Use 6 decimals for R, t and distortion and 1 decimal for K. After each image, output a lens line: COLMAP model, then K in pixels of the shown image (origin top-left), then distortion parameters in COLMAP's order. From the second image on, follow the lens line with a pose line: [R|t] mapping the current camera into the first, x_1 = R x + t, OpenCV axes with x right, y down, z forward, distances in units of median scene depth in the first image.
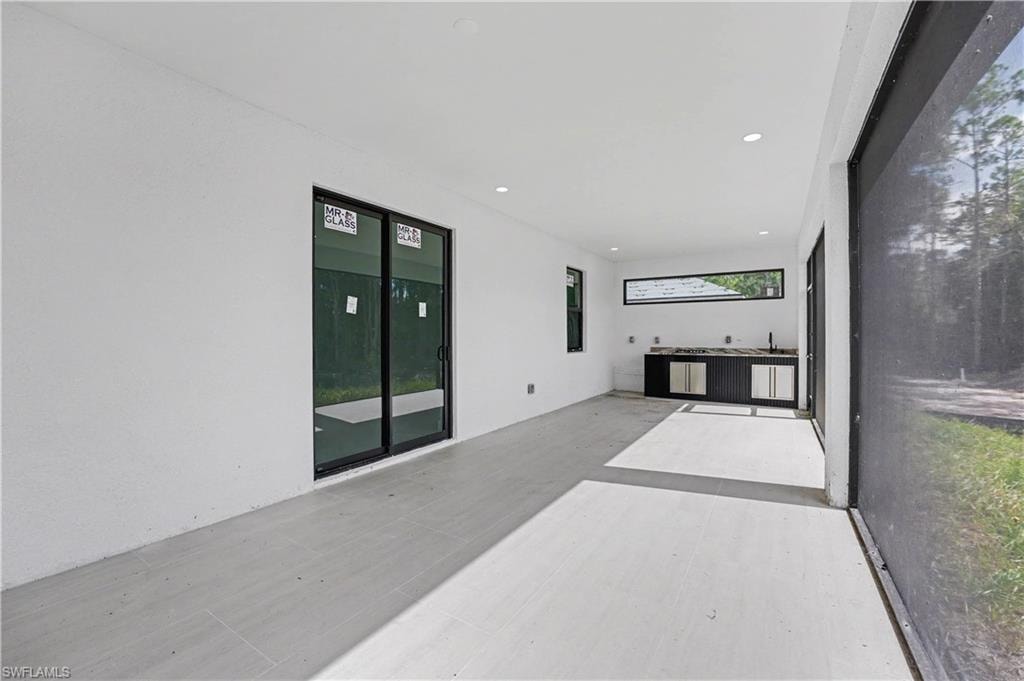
lens RADIAL K [[423.9, 0, 510.4], [0, 423.9, 335.7], [0, 0, 1]] dist [-0.020366, 0.000021]
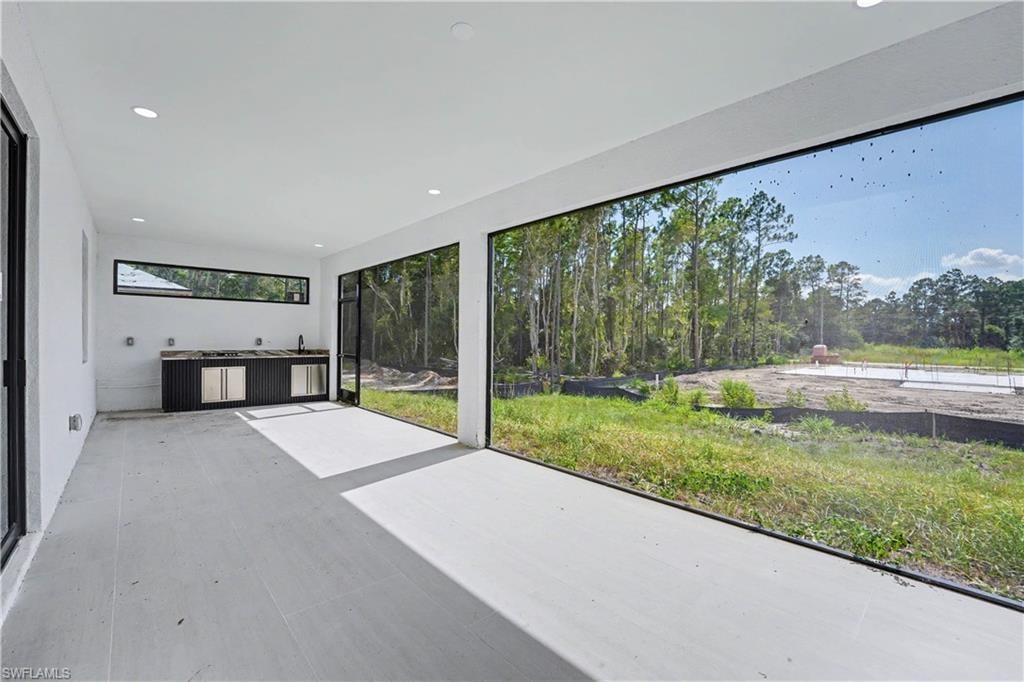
lens RADIAL K [[423.9, 0, 510.4], [0, 423.9, 336.2], [0, 0, 1]] dist [-0.020366, 0.000021]
pose [[0.280262, 0.011074, 0.959860, -0.270320], [-0.010344, 0.999910, -0.008516, -0.000516], [-0.959868, -0.007542, 0.280351, 0.168343]]
